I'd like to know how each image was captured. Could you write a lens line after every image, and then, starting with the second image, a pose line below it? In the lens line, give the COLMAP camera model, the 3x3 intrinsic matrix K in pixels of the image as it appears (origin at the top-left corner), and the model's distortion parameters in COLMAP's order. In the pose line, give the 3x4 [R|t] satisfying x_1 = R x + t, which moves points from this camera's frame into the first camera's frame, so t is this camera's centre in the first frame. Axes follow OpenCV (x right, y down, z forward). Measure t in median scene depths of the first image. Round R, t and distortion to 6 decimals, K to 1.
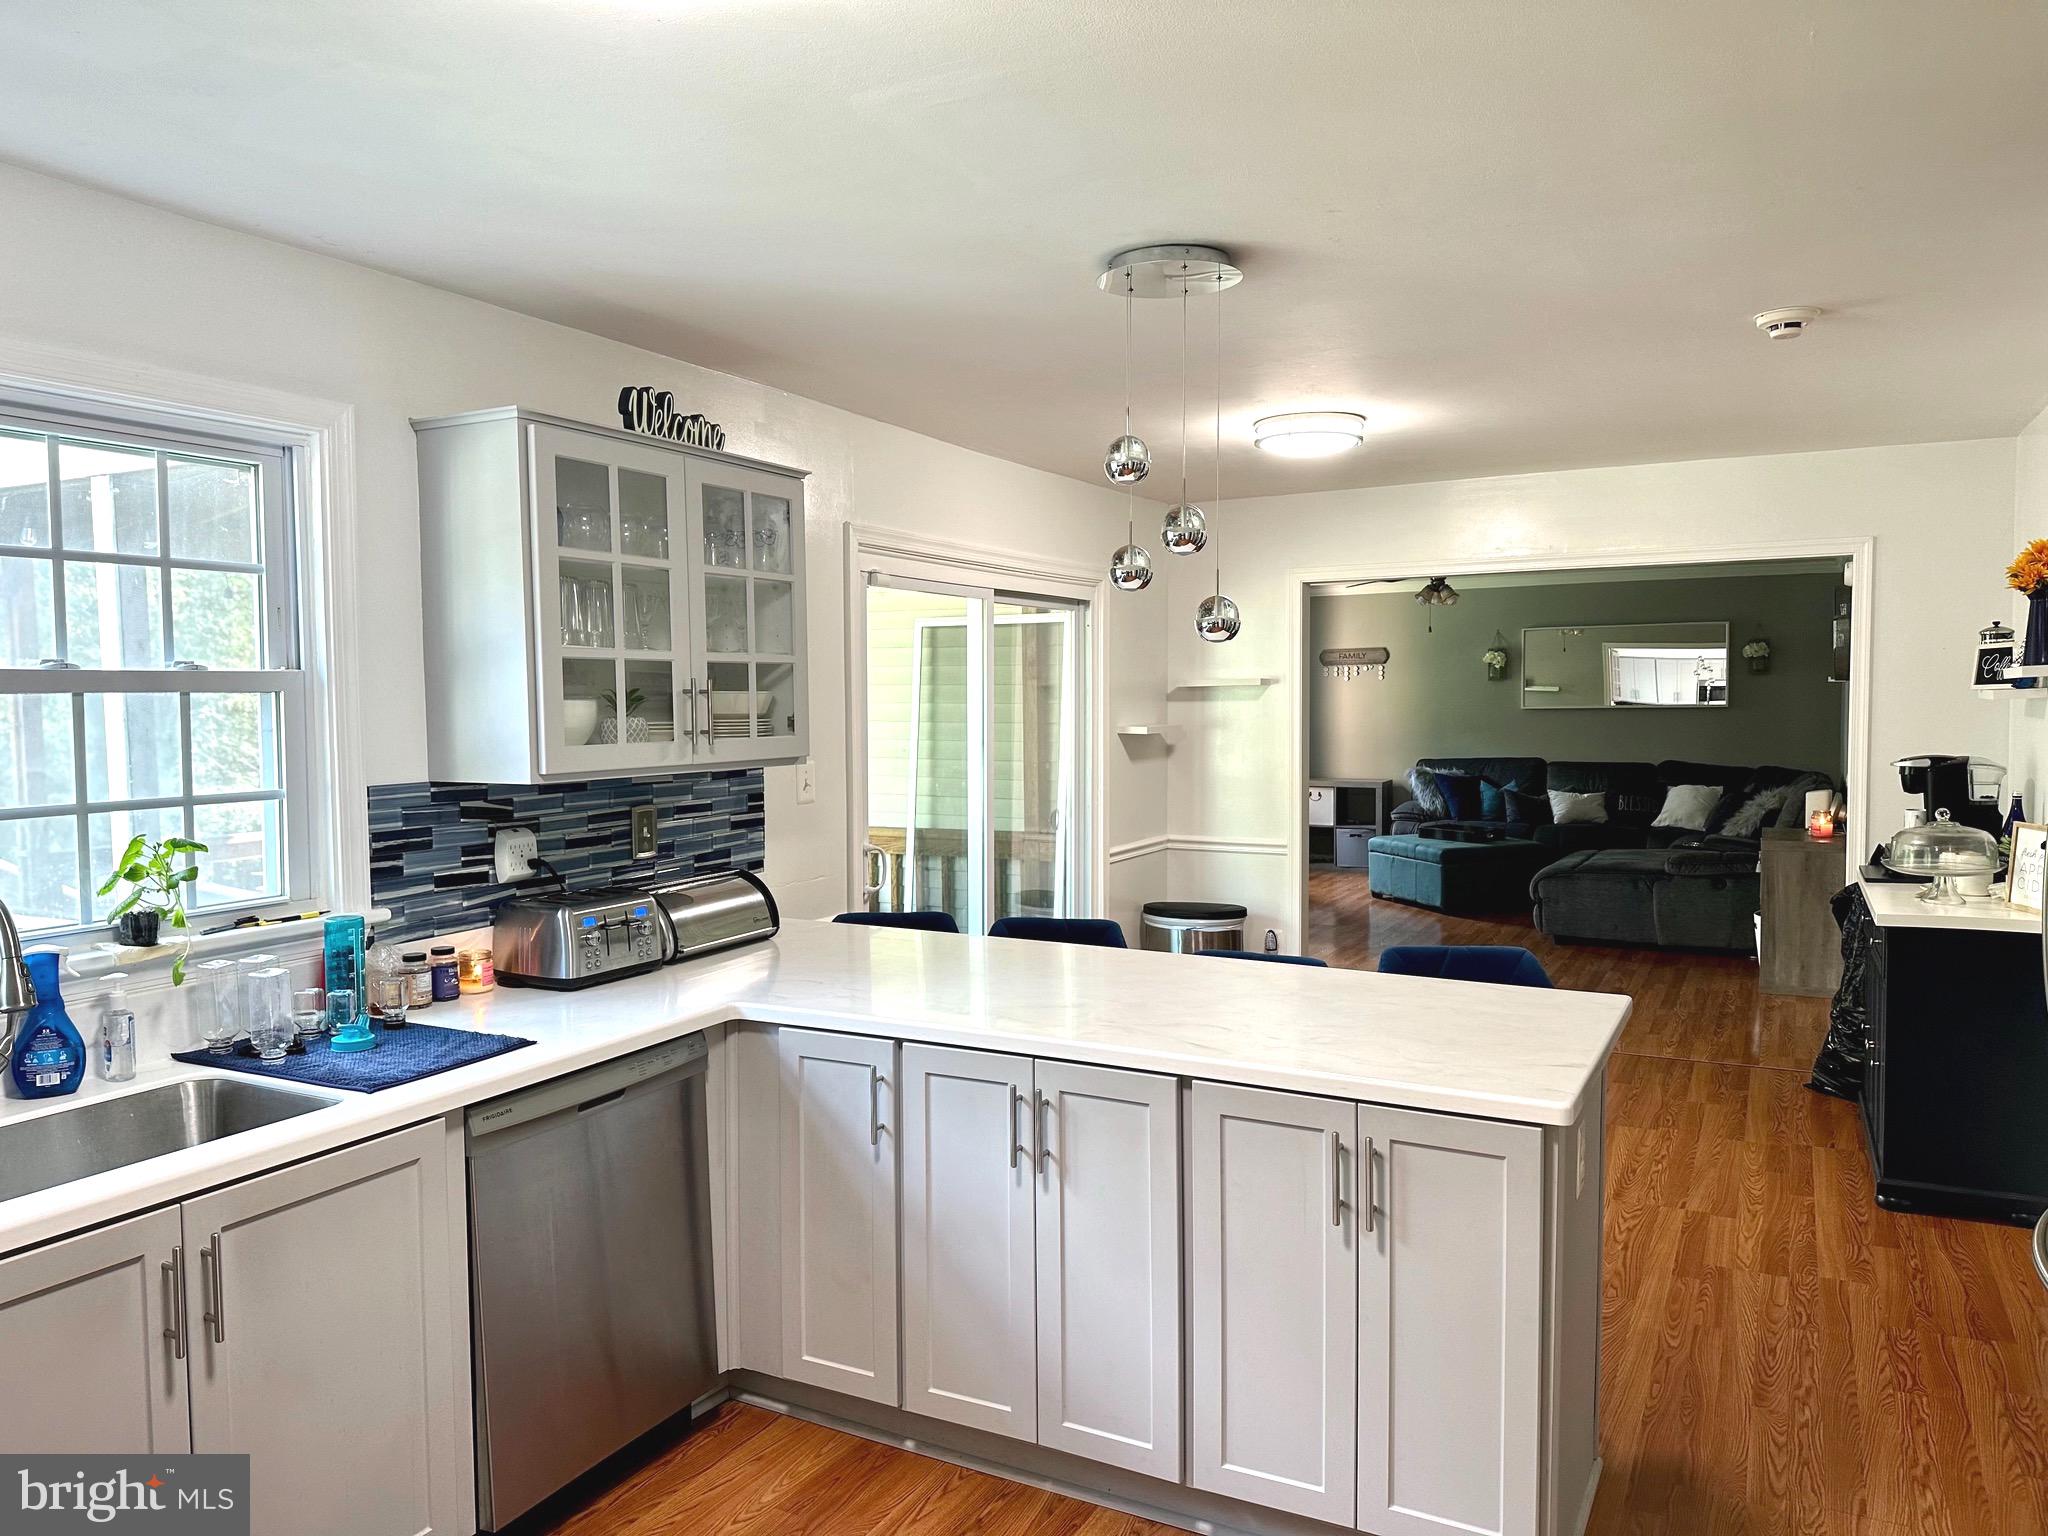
lens RADIAL K [[1420.2, 0, 1035.1], [0, 1420.2, 769.0], [0, 0, 1]] dist [0.088421, -0.095432]
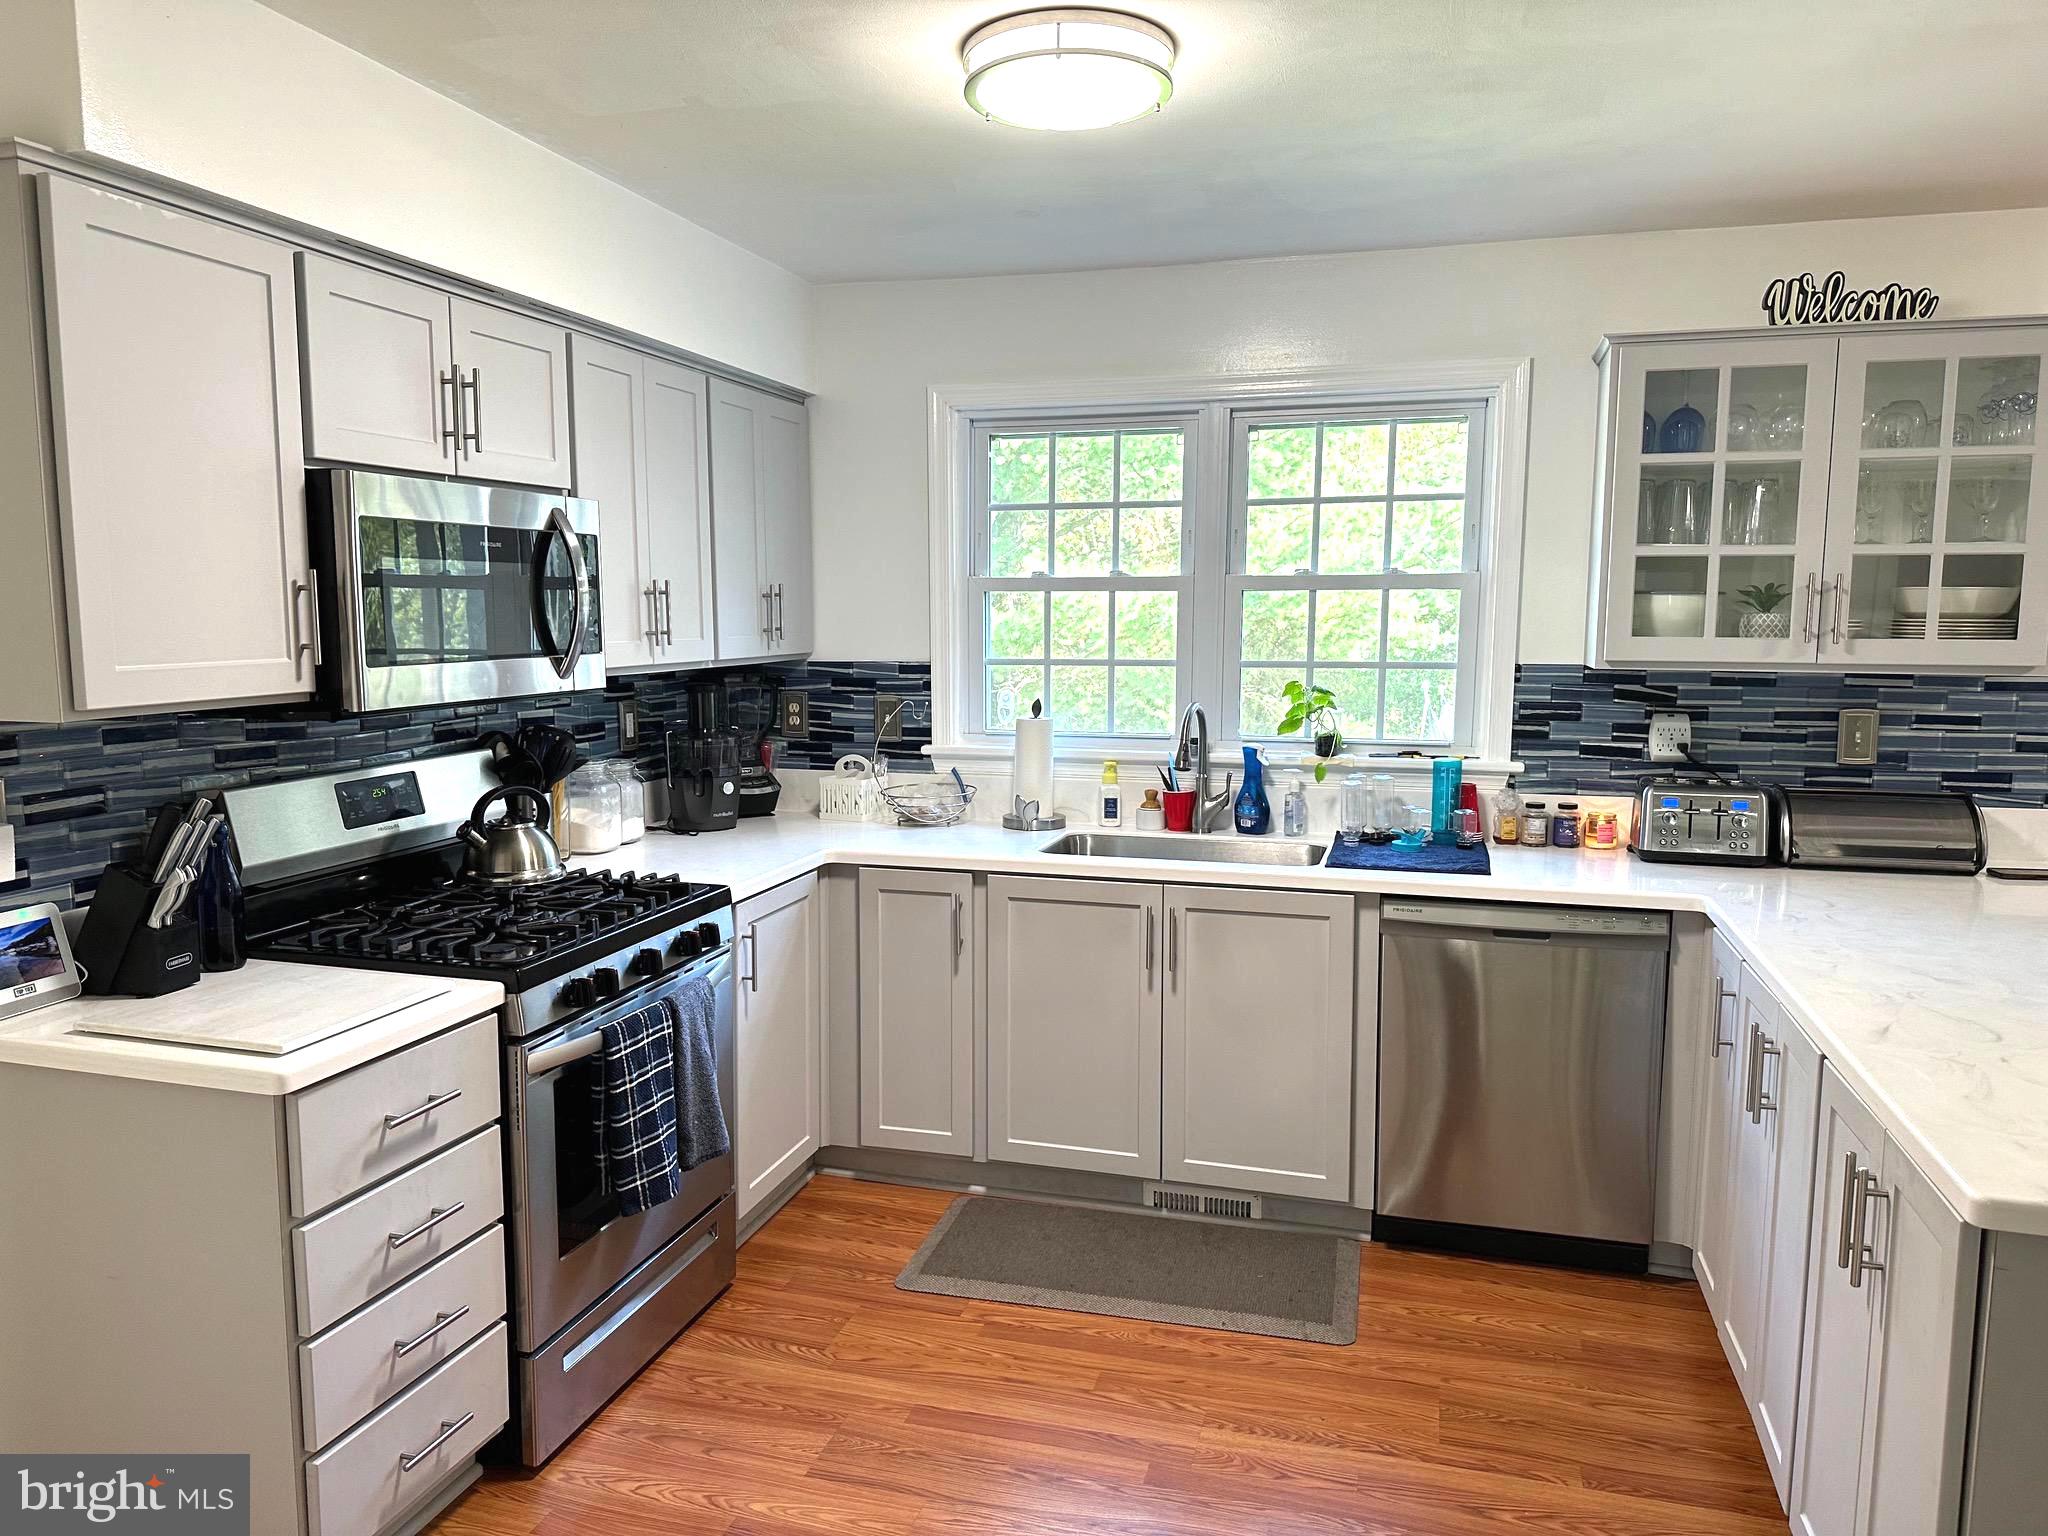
lens RADIAL K [[1416.7, 0, 998.1], [0, 1416.7, 773.0], [0, 0, 1]] dist [0.063393, -0.100739]
pose [[0.198516, 0.122267, -0.972441, 0.587623], [-0.056528, 0.991965, 0.113182, -0.007973], [0.978466, 0.032502, 0.203832, 0.266509]]
